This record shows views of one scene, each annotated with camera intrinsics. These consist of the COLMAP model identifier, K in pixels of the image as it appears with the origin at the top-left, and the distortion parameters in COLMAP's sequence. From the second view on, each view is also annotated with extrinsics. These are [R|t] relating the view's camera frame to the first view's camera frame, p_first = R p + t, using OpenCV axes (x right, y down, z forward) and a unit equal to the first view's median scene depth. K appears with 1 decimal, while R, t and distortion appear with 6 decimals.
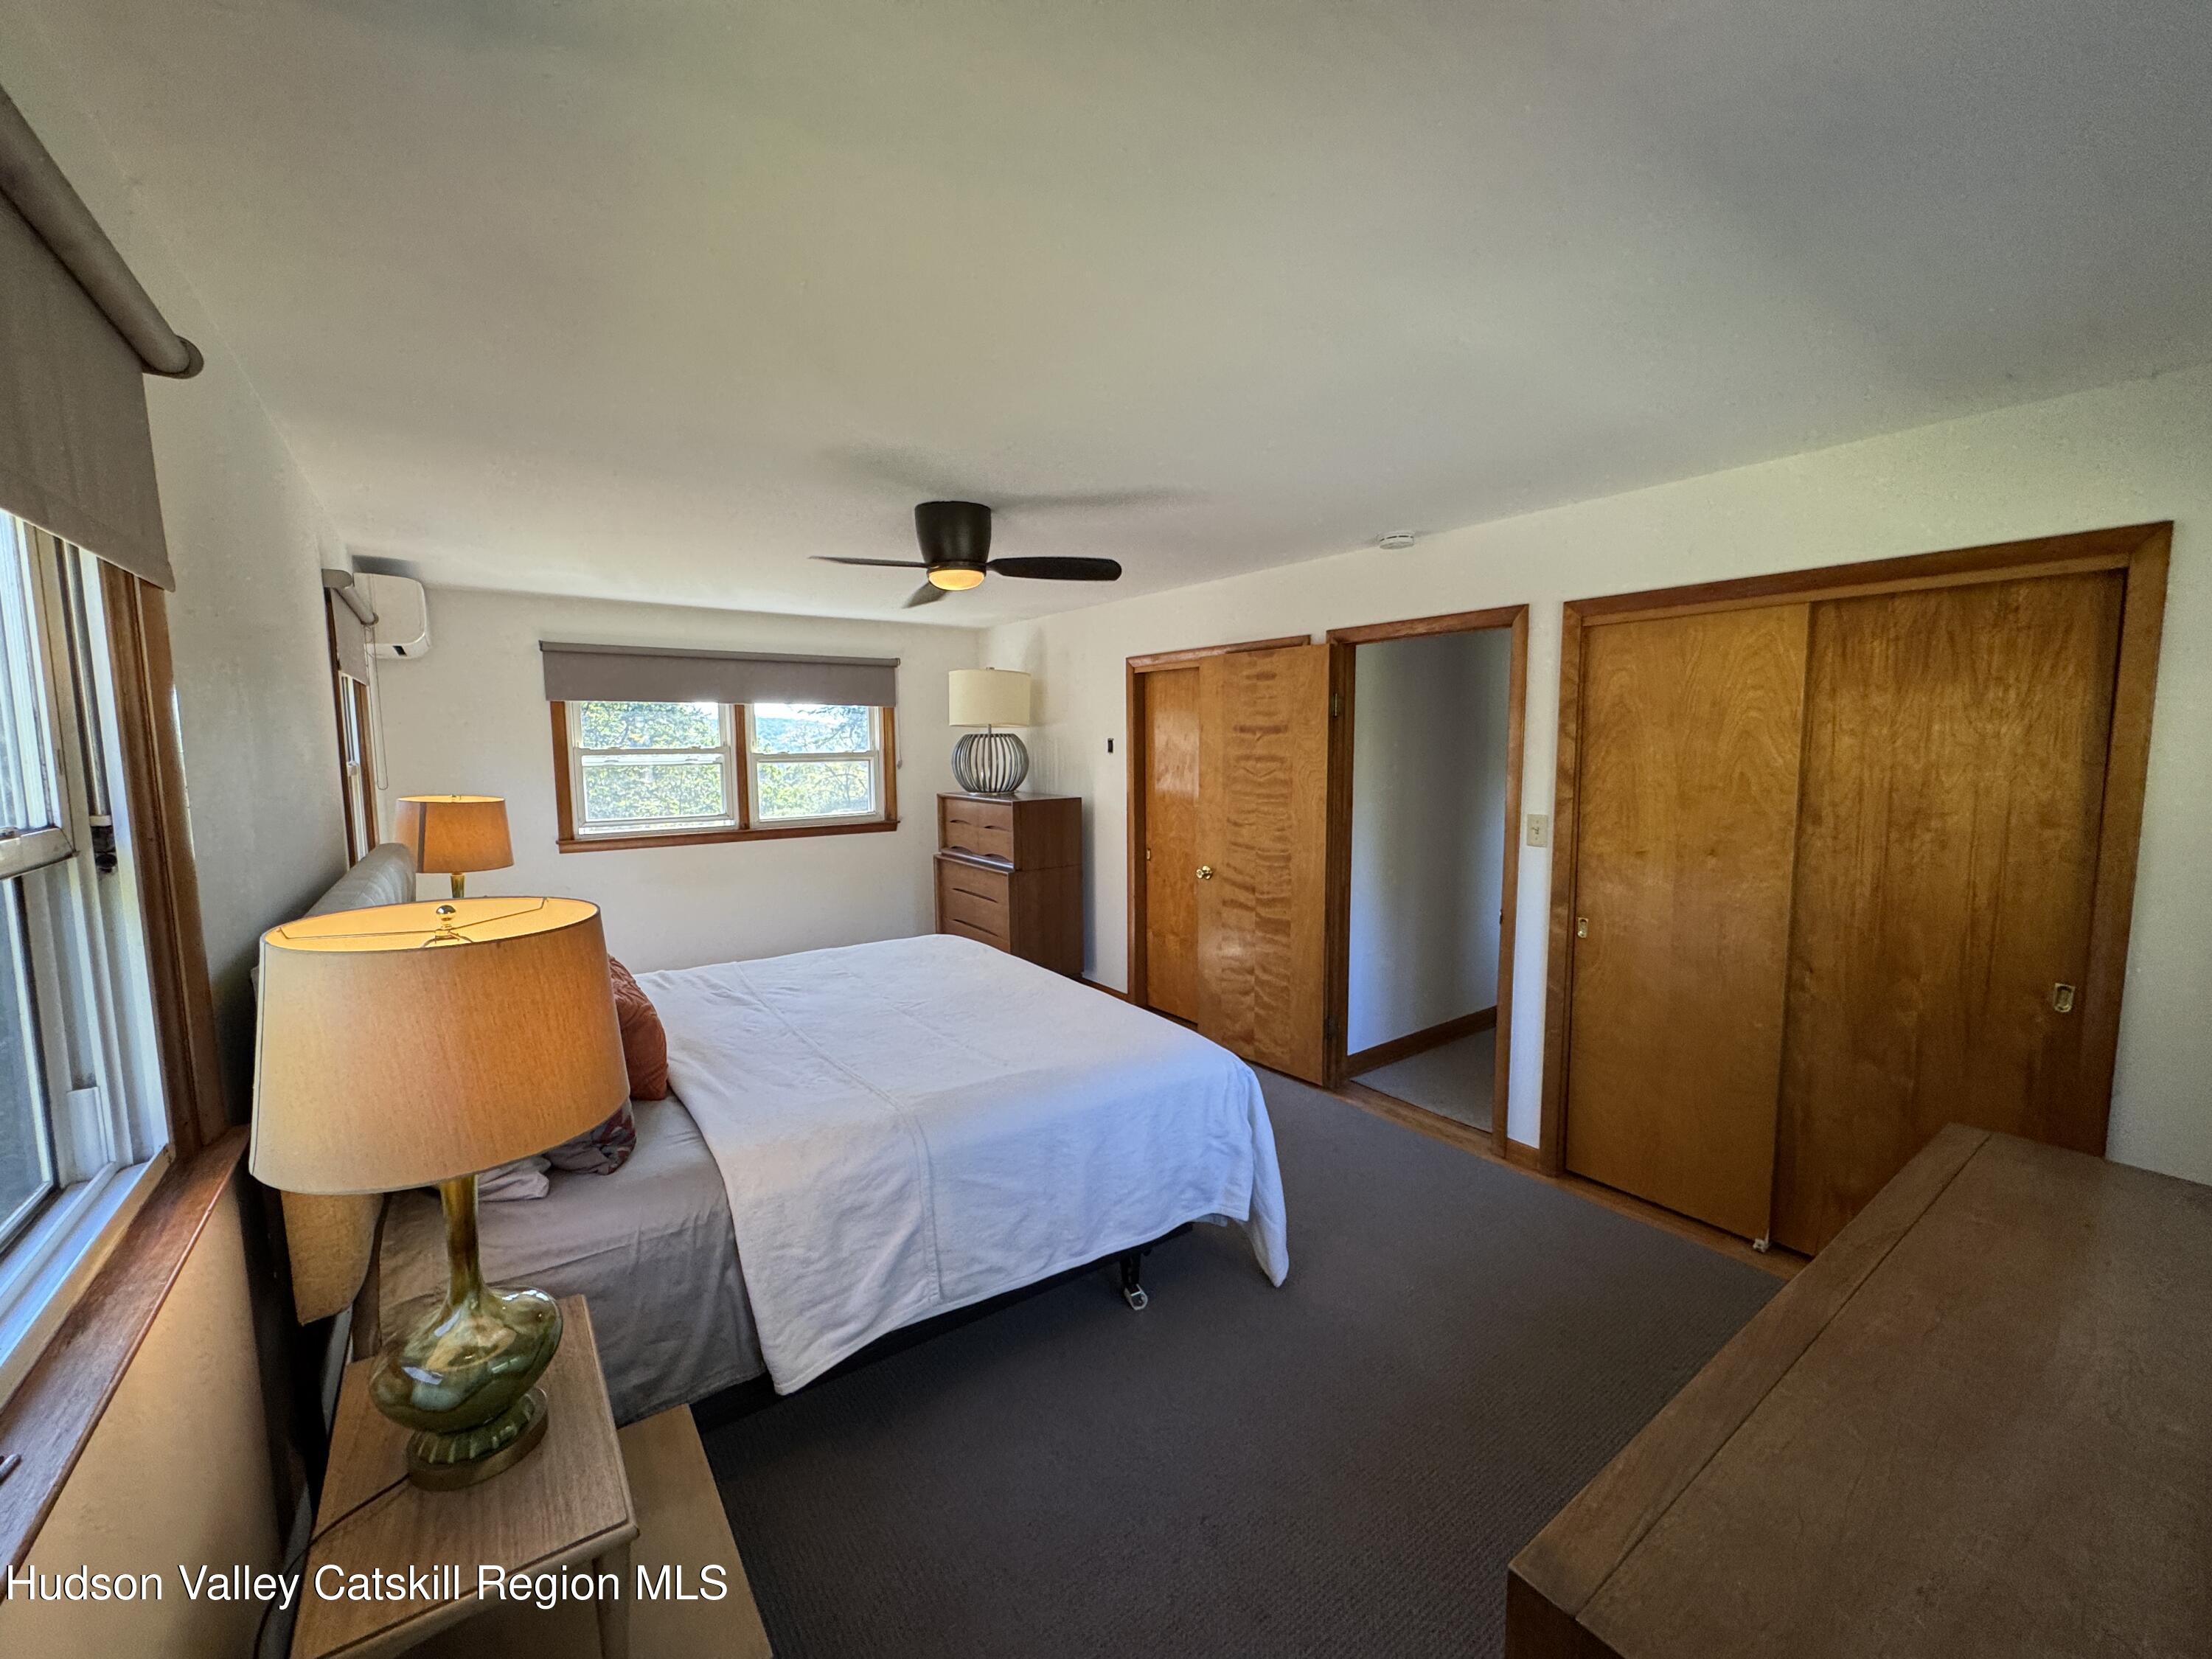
lens RADIAL K [[876.5, 0, 1099.1], [0, 876.5, 828.9], [0, 0, 1]] dist [0.001874, 0.000082]
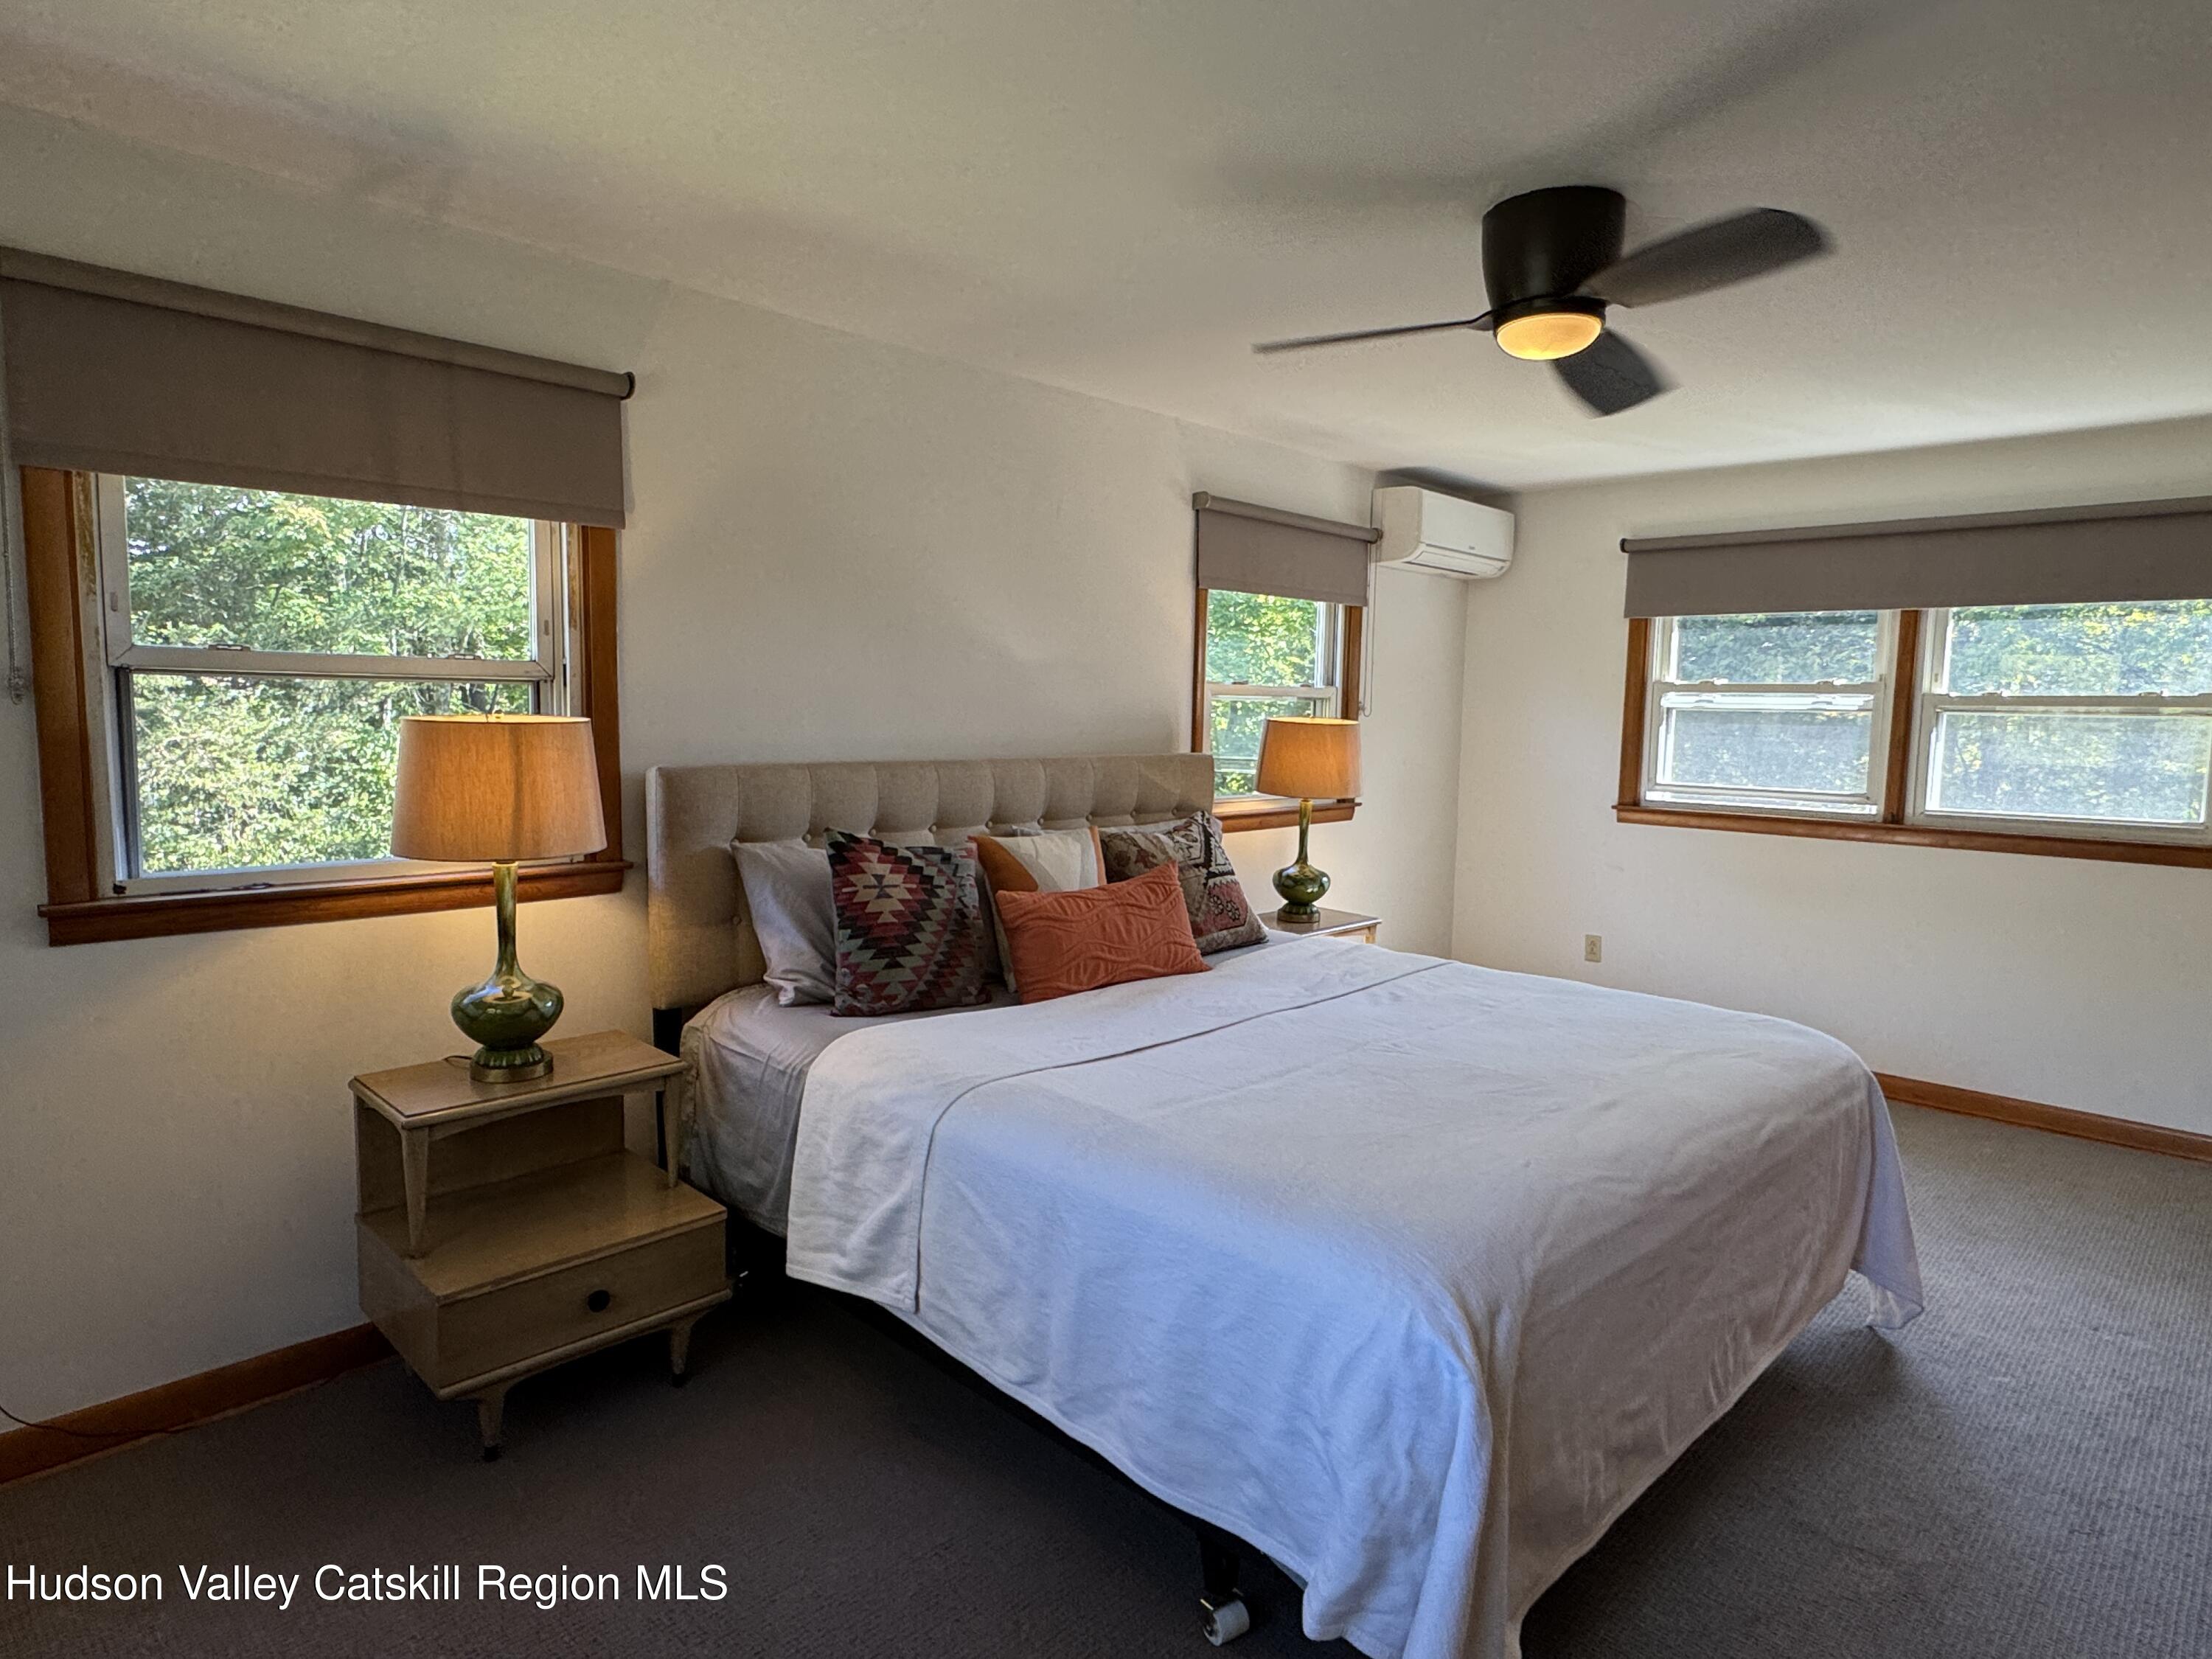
lens RADIAL K [[1262.9, 0, 1104.3], [0, 1262.9, 844.7], [0, 0, 1]] dist [-0.005713, -0.000300]
pose [[0.184782, 0.117706, -0.975705, 0.779453], [-0.121765, 0.987894, 0.096116, -0.005756], [0.975207, 0.101047, 0.196877, 0.774643]]
